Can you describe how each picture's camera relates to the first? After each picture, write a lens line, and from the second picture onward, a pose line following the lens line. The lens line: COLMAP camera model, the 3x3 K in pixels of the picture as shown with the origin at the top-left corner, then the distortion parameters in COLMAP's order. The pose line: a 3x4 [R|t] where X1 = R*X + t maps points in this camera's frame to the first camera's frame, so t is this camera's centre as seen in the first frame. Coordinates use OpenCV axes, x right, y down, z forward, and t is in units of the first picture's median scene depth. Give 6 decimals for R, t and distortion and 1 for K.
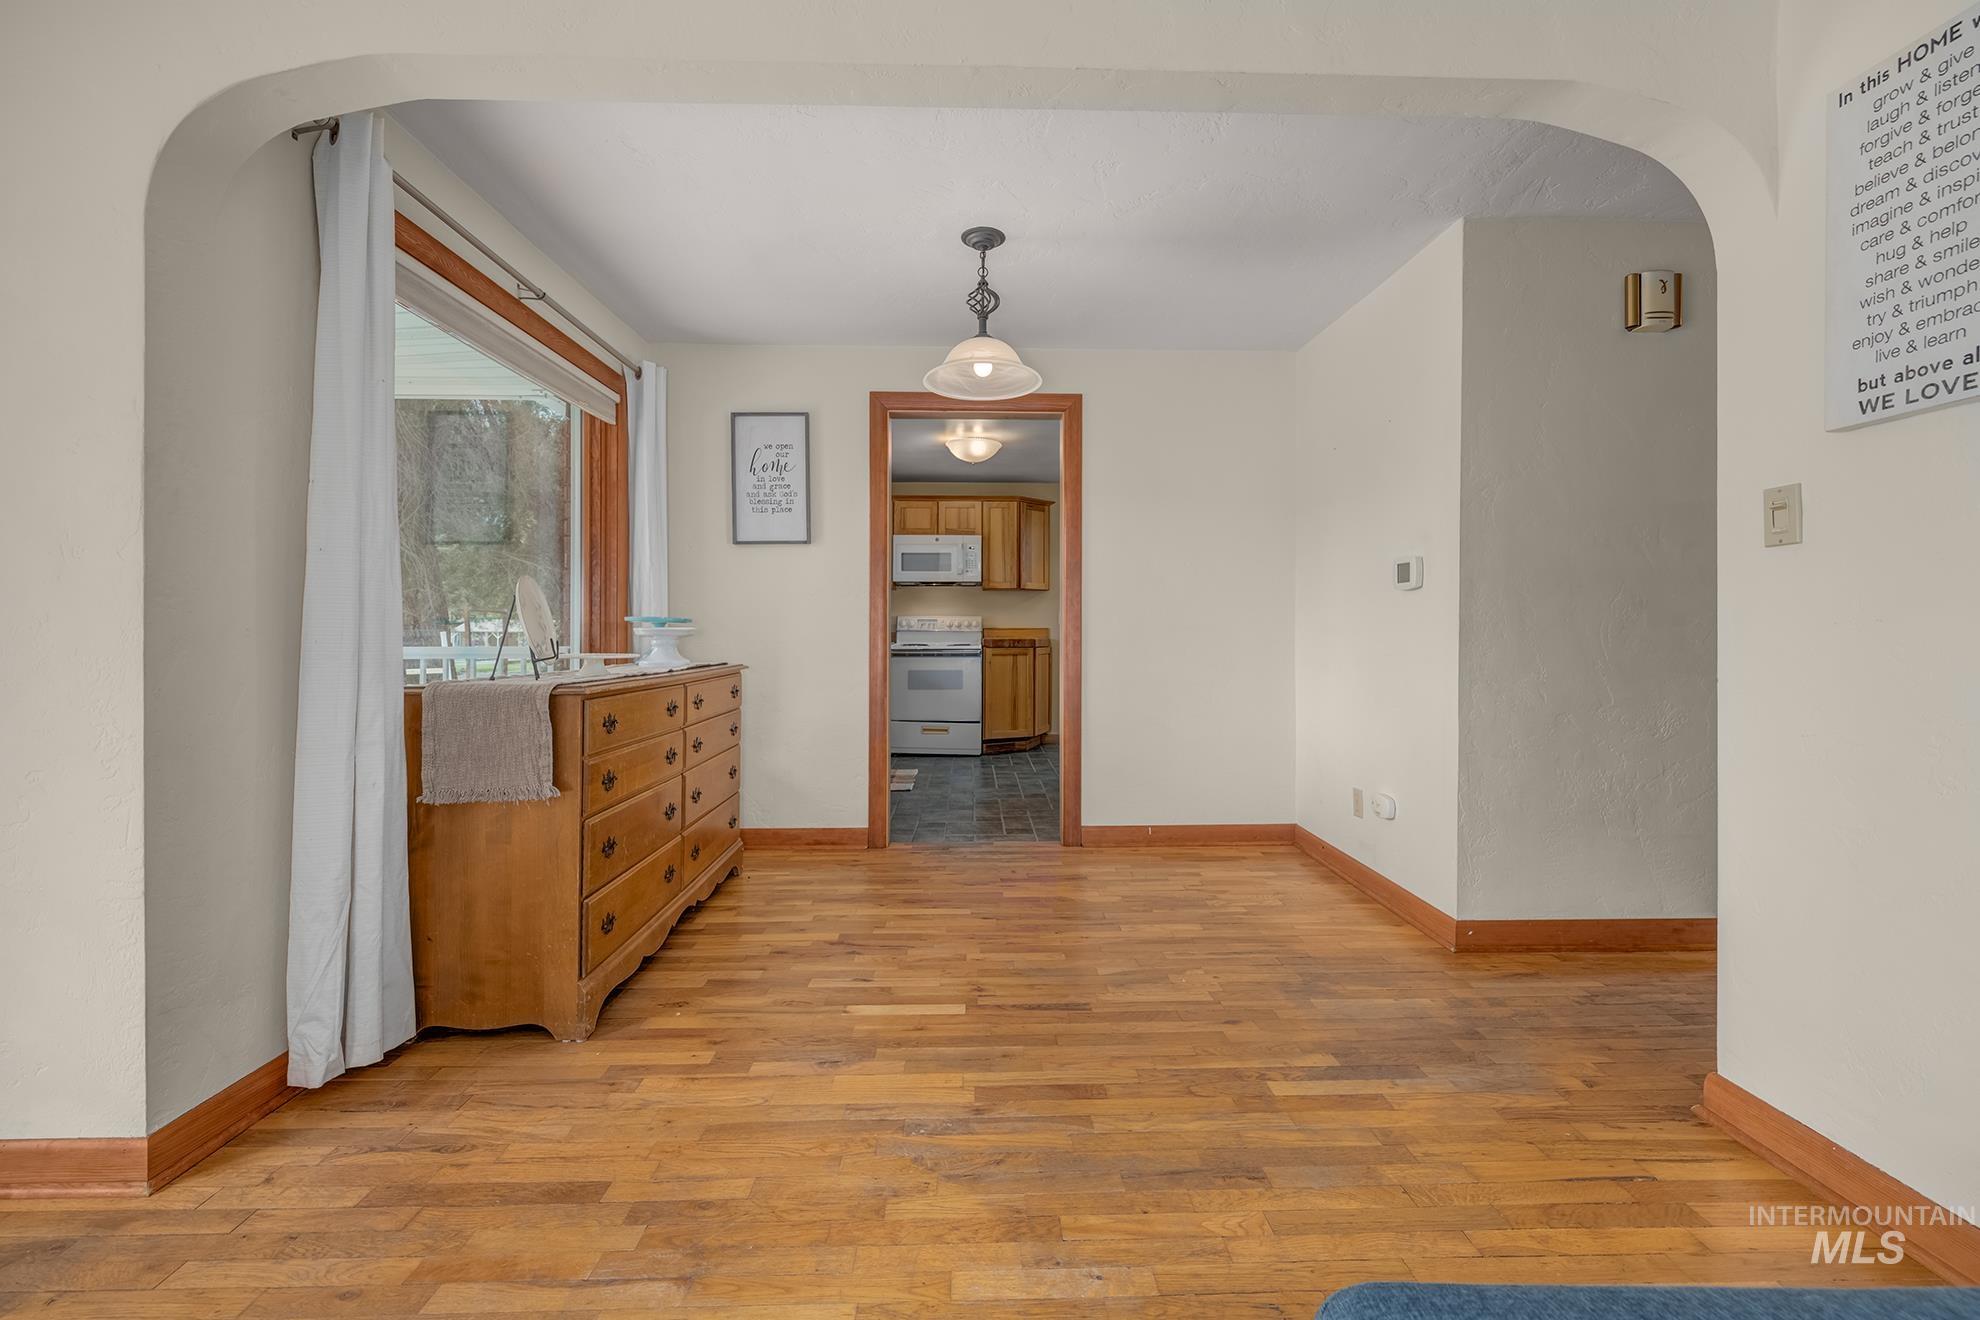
lens RADIAL K [[800.2, 0, 993.7], [0, 800.2, 621.8], [0, 0, 1]] dist [-0.006330, -0.000299]
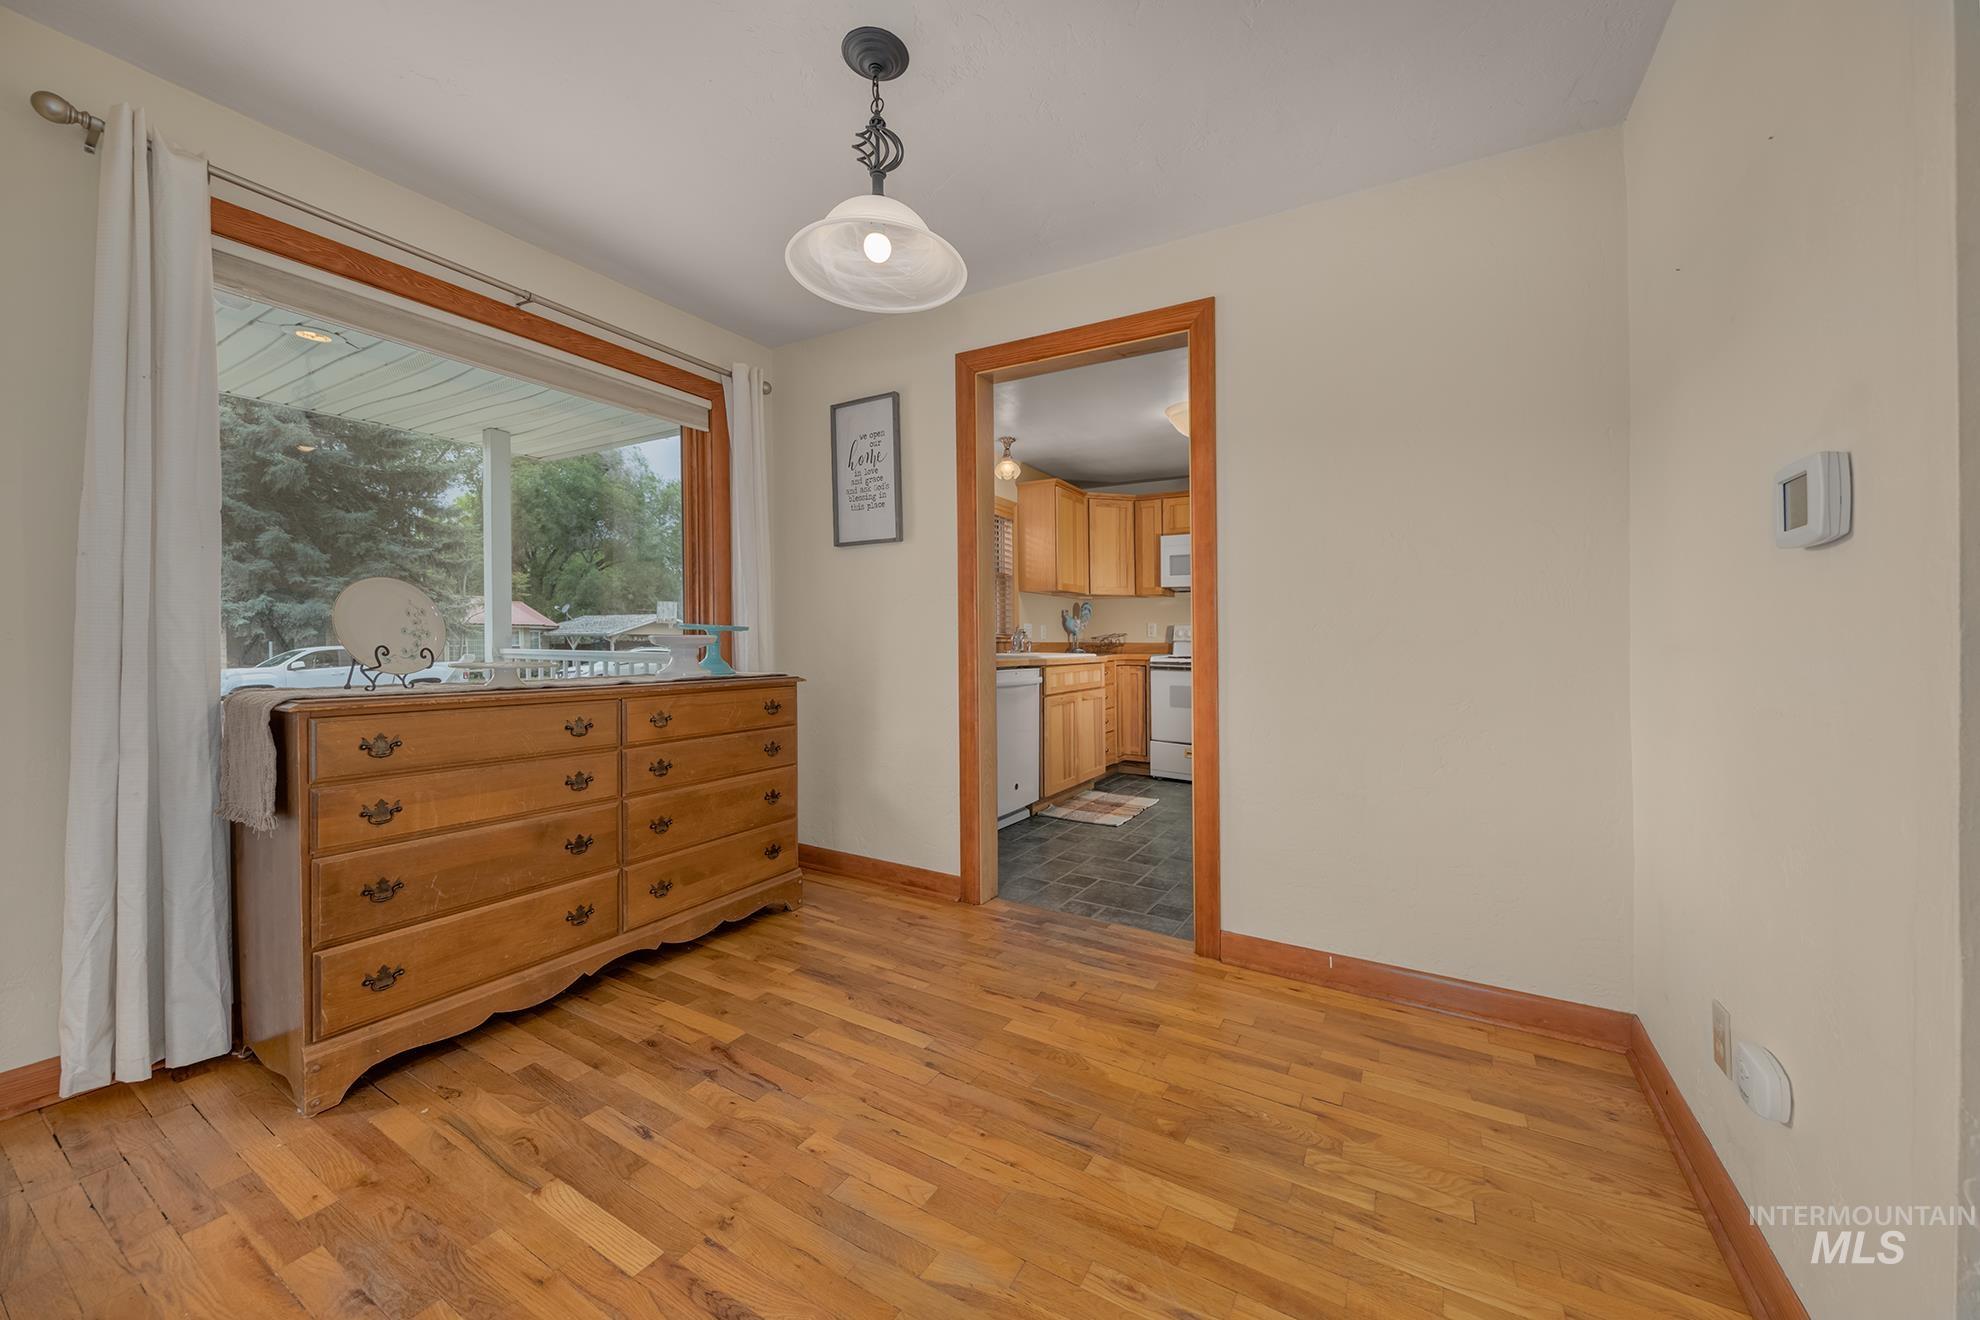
lens RADIAL K [[724.7, 0, 987.8], [0, 724.7, 621.1], [0, 0, 1]] dist [-0.003443, -0.001657]
pose [[0.854439, -0.003932, -0.519537, 0.333366], [-0.003891, 0.999895, -0.013967, 0.001437], [0.519537, 0.013956, 0.854334, 0.466250]]
